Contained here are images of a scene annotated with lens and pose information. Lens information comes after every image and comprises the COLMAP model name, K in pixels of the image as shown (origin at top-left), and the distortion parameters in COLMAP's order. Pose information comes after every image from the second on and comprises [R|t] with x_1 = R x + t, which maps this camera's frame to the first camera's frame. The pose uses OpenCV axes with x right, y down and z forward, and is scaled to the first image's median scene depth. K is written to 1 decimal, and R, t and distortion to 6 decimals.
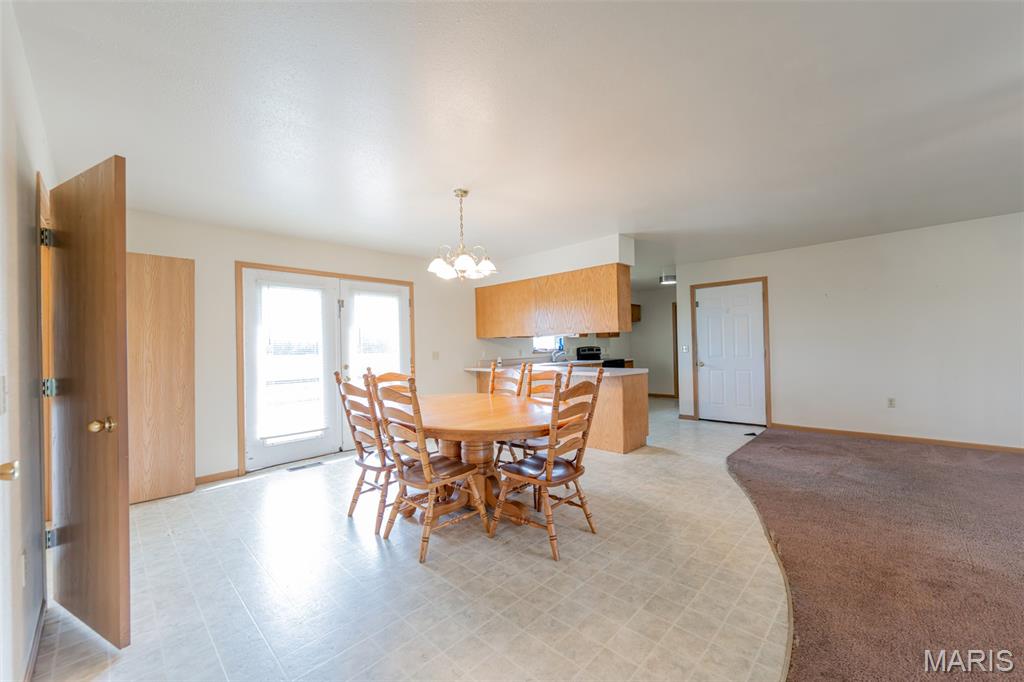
lens RADIAL K [[399.6, 0, 516.5], [0, 399.6, 344.3], [0, 0, 1]] dist [-0.000776, 0.000418]
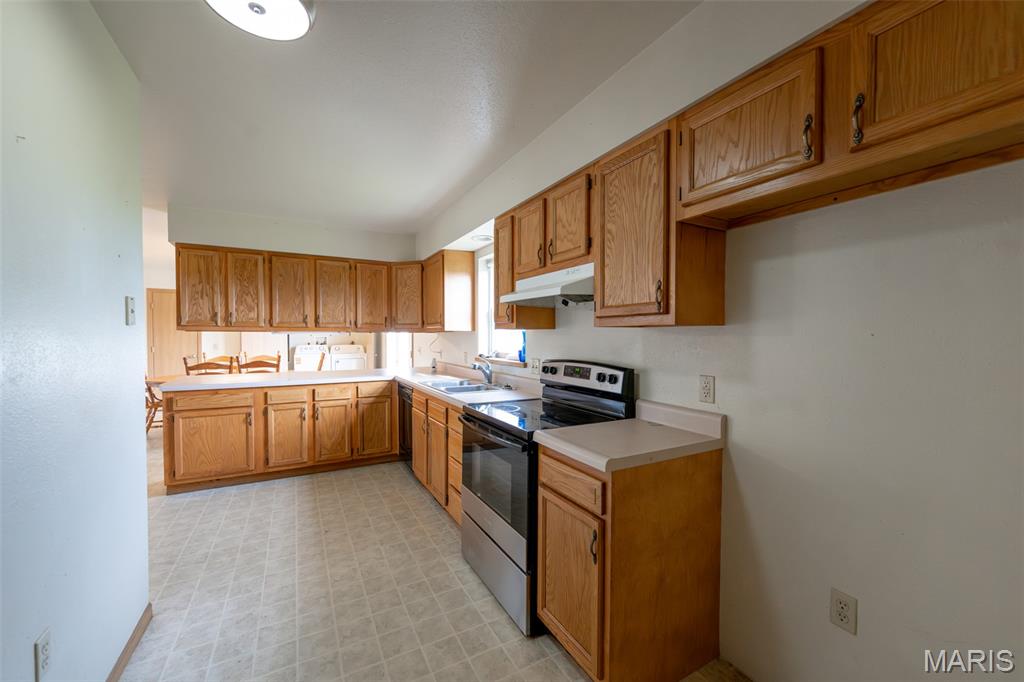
lens RADIAL K [[399.6, 0, 516.6], [0, 399.6, 342.7], [0, 0, 1]] dist [-0.000776, 0.000418]
pose [[-0.292013, 0.037666, -0.955672, 0.882138], [0.008226, 0.999286, 0.036871, -0.033595], [0.956379, 0.002906, -0.292115, 1.968350]]
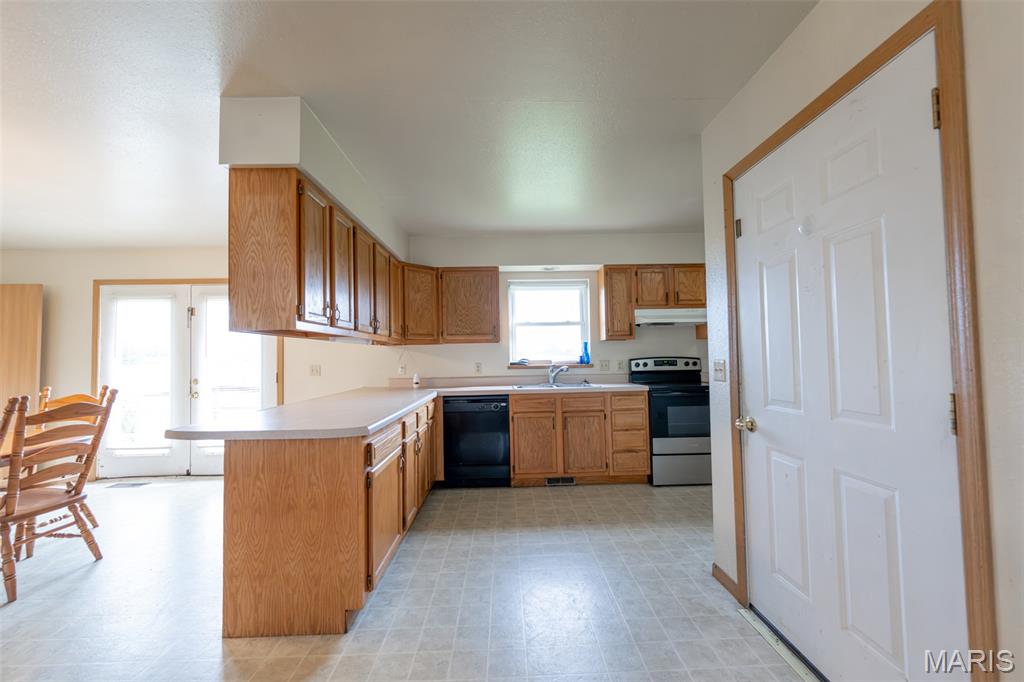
lens RADIAL K [[399.6, 0, 515.3], [0, 399.6, 342.9], [0, 0, 1]] dist [-0.000776, 0.000418]
pose [[0.710104, -0.016820, -0.703895, 0.778115], [0.008313, 0.999845, -0.015505, -0.011282], [0.704047, 0.005159, 0.710134, 0.937686]]
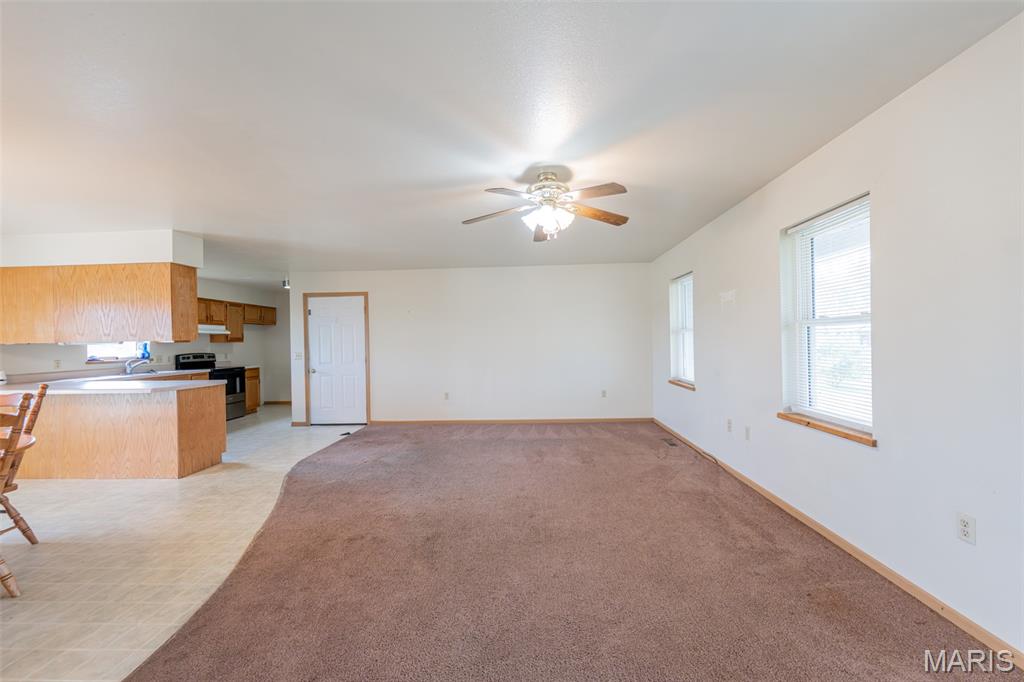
lens RADIAL K [[399.6, 0, 516.6], [0, 399.6, 343.9], [0, 0, 1]] dist [-0.000776, 0.000418]
pose [[0.750541, 0.005529, 0.660801, 0.248828], [-0.003797, 0.999985, -0.004053, -0.024973], [-0.660813, 0.000533, 0.750551, -0.168219]]
